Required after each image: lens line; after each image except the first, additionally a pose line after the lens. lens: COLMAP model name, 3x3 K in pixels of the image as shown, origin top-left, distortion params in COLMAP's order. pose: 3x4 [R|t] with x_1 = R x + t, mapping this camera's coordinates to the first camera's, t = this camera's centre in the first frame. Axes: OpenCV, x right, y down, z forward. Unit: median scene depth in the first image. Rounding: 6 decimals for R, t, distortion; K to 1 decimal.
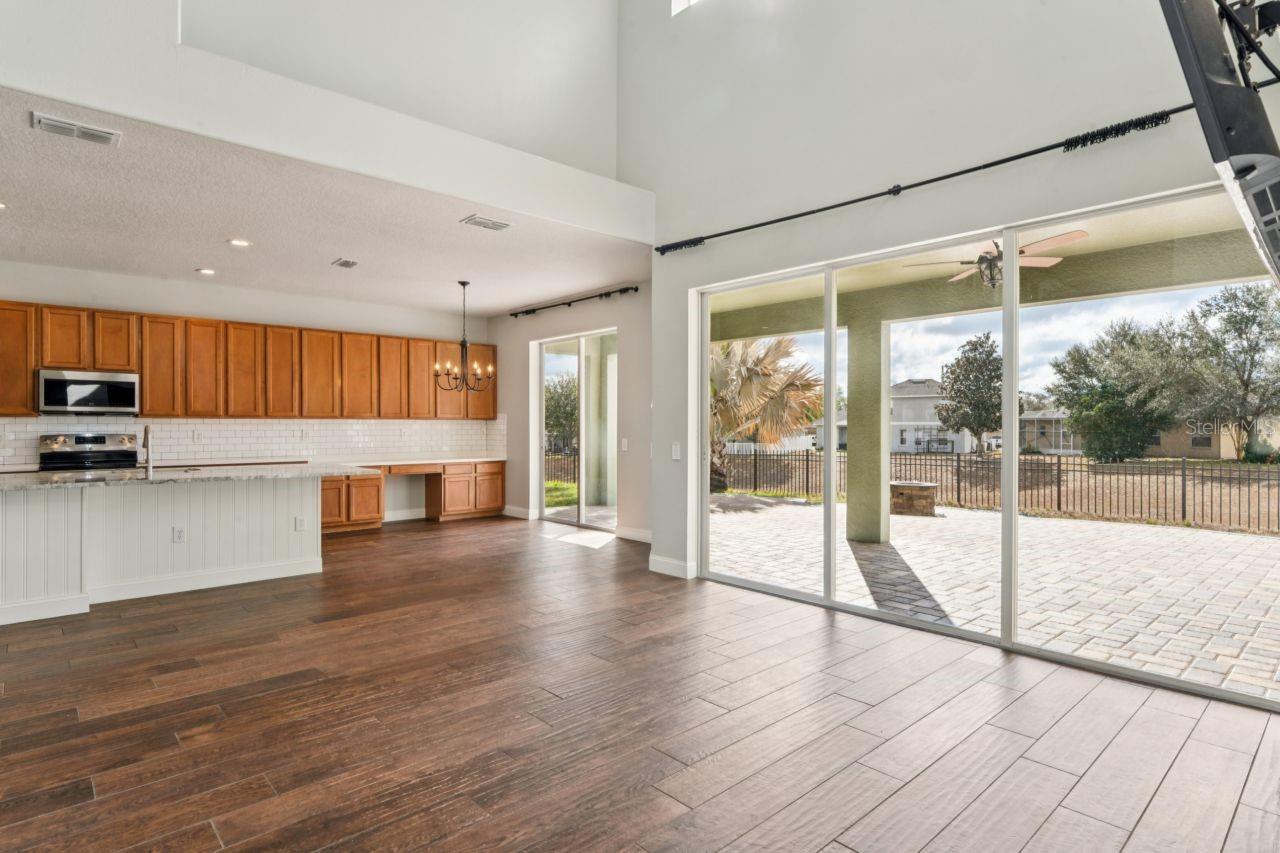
lens RADIAL K [[668.8, 0, 630.4], [0, 668.8, 426.6], [0, 0, 1]] dist [-0.000894, 0.000109]
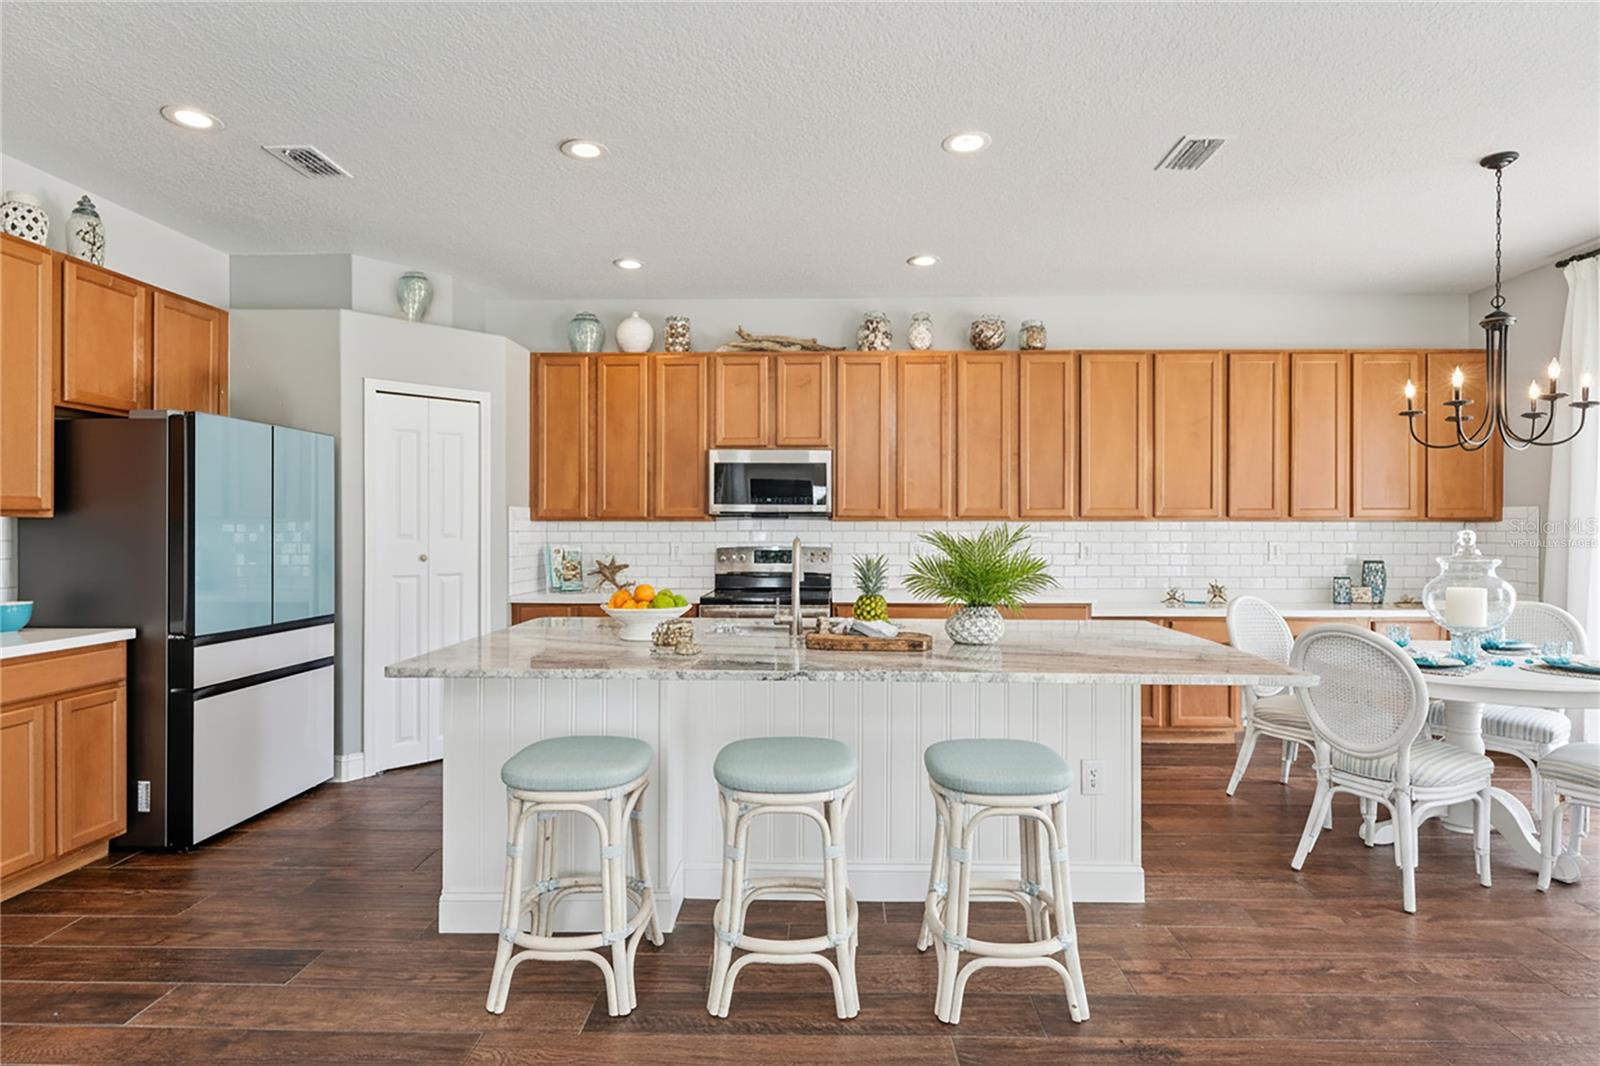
lens RADIAL K [[836.0, 0, 788.0], [0, 836.0, 533.2], [0, 0, 1]] dist [-0.000894, 0.000109]
pose [[0.733052, 0.004240, -0.680159, -0.207326], [-0.001850, 0.999989, 0.004239, -0.004823], [0.680170, -0.001849, 0.733052, 0.349282]]
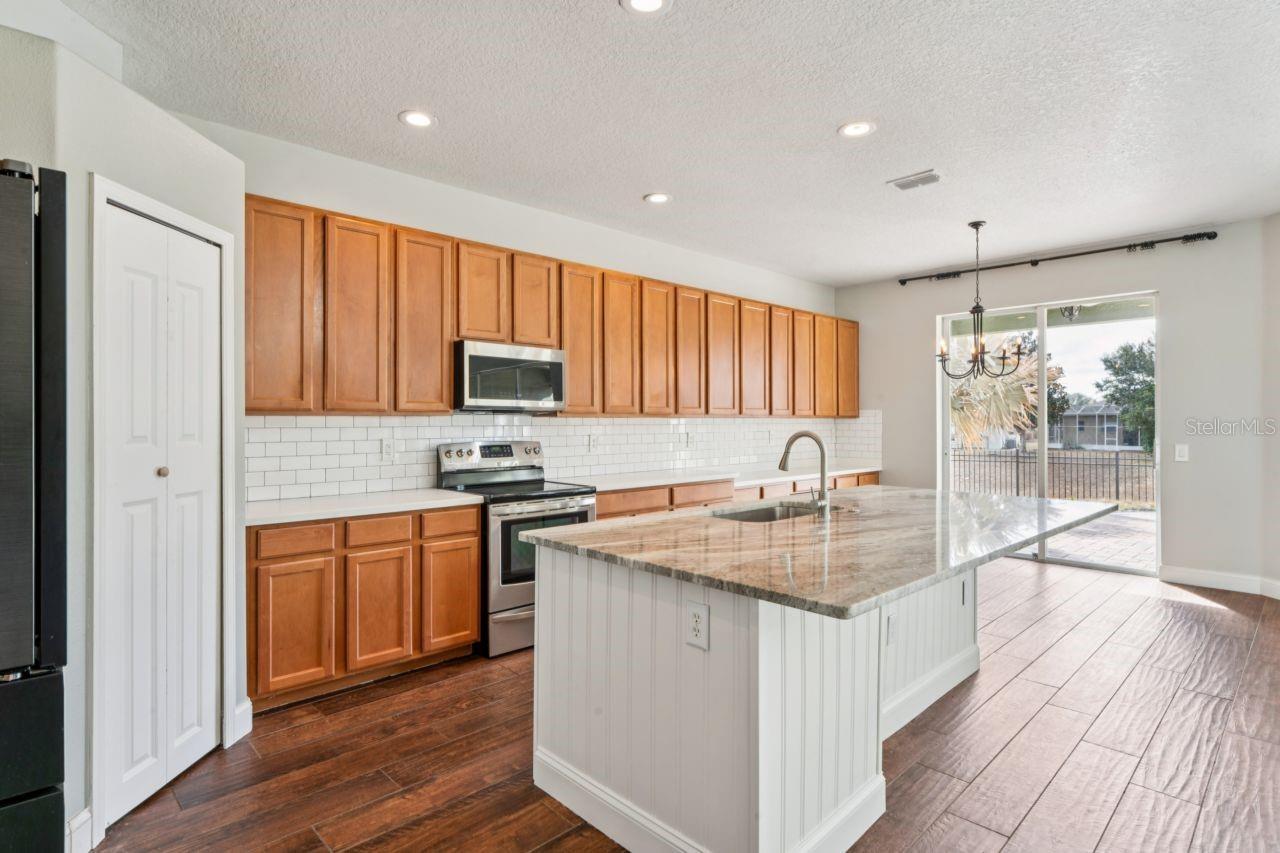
lens RADIAL K [[651.3, 0, 639.8], [0, 651.3, 420.2], [0, 0, 1]] dist [-0.000802, 0.000301]
pose [[0.999431, -0.002368, 0.033641, -0.582428], [0.002507, 0.999989, -0.004073, -0.006145], [-0.033631, 0.004155, 0.999426, 0.302900]]
